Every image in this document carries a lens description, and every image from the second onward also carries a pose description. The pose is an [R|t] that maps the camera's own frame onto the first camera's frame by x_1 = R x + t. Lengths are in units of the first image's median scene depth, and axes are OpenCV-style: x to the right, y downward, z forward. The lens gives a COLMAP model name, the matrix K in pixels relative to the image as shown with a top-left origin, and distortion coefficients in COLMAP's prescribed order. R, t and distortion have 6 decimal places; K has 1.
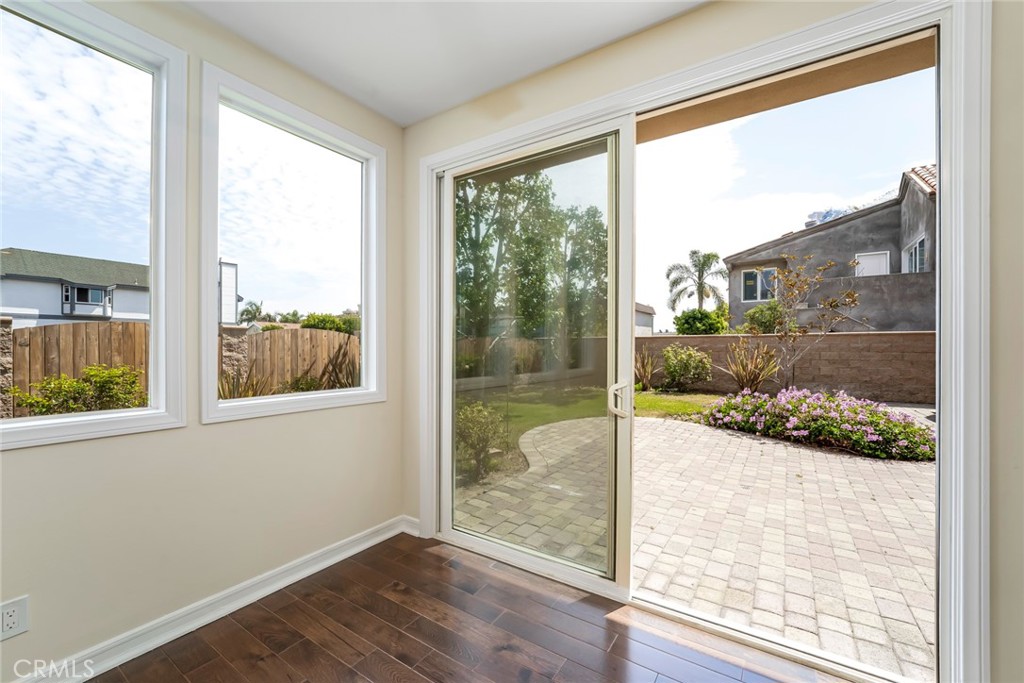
lens RADIAL K [[415.2, 0, 508.0], [0, 415.2, 344.3], [0, 0, 1]] dist [-0.013661, 0.000493]
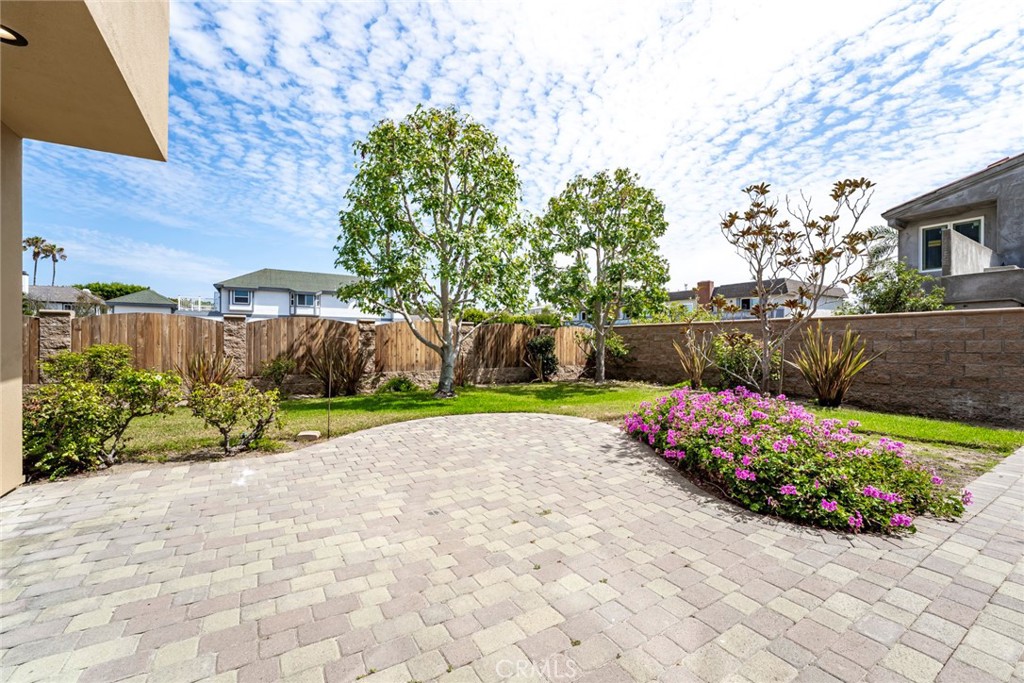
lens RADIAL K [[411.1, 0, 510.3], [0, 411.1, 342.9], [0, 0, 1]] dist [-0.014052, 0.000386]
pose [[0.909228, 0.004615, -0.416272, 0.545000], [0.000191, 0.999934, 0.011503, 0.021749], [0.416298, -0.010538, 0.909167, 0.219374]]
